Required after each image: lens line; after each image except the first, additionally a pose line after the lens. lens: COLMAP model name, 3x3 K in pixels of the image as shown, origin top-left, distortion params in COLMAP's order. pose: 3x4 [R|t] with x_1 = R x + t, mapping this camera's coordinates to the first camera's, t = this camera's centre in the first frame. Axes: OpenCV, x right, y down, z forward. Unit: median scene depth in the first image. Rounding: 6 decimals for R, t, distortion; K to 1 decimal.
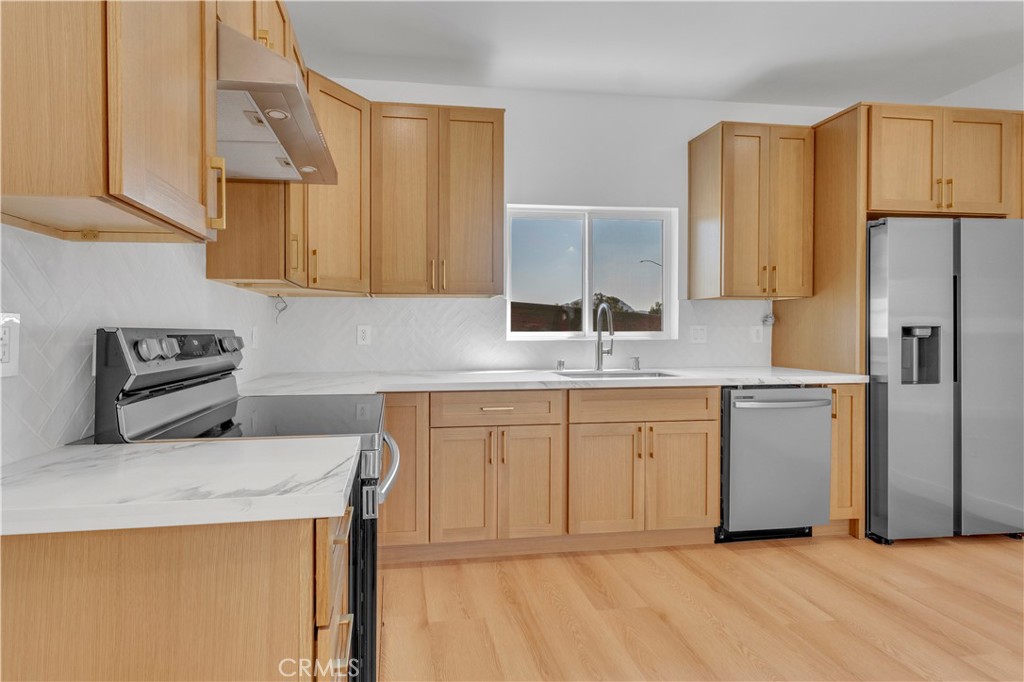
lens RADIAL K [[708.8, 0, 512.0], [0, 708.8, 341.0], [0, 0, 1]] dist [-0.000811, -0.000848]
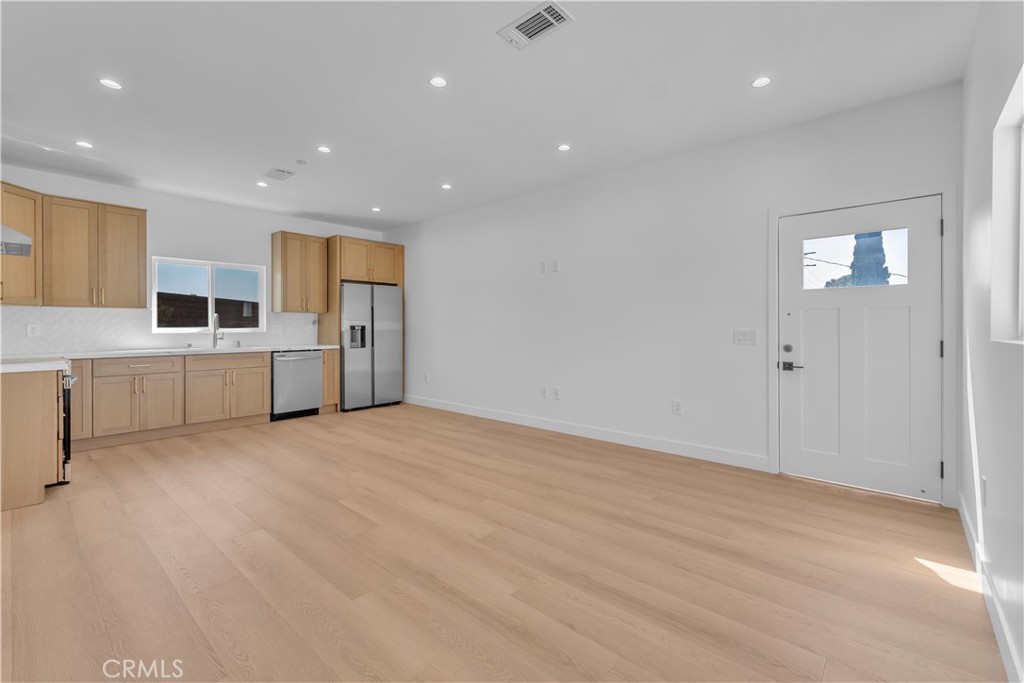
lens RADIAL K [[436.9, 0, 528.1], [0, 436.9, 331.9], [0, 0, 1]] dist [0.000222, -0.000058]
pose [[0.782767, -0.006673, 0.622279, 0.065339], [0.010518, 0.999942, -0.002507, 0.012084], [-0.622226, 0.008507, 0.782792, -0.600408]]
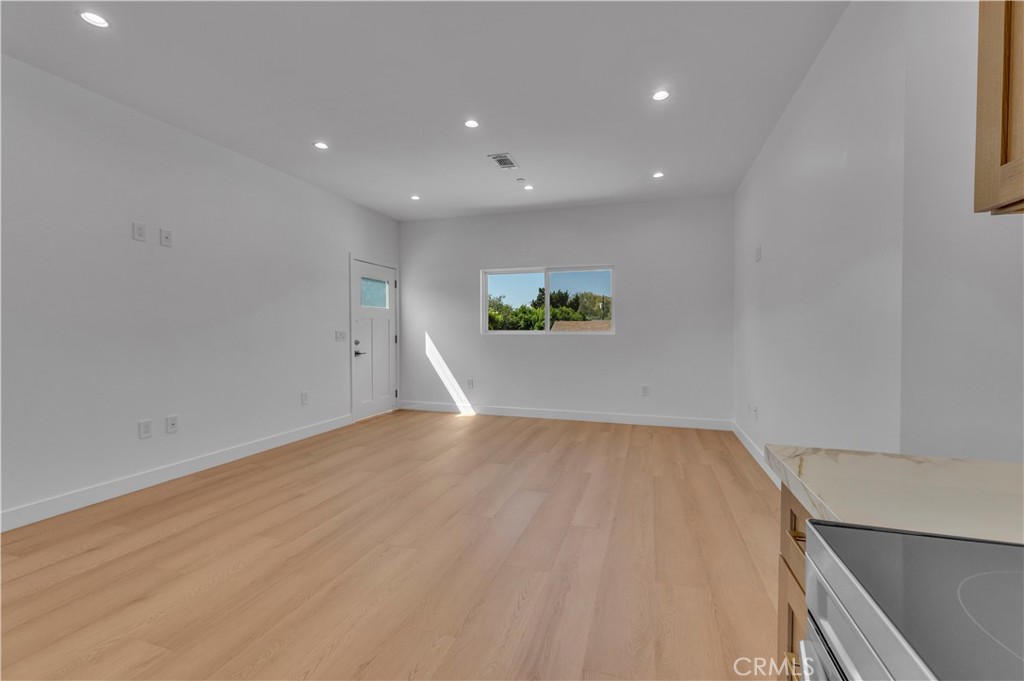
lens RADIAL K [[439.9, 0, 491.6], [0, 439.9, 328.8], [0, 0, 1]] dist [-0.000375, -0.000174]
pose [[-0.855072, -0.002485, 0.518503, -0.066884], [0.003330, 0.999942, 0.010285, -0.006410], [-0.518498, 0.010521, -0.855014, 0.608736]]
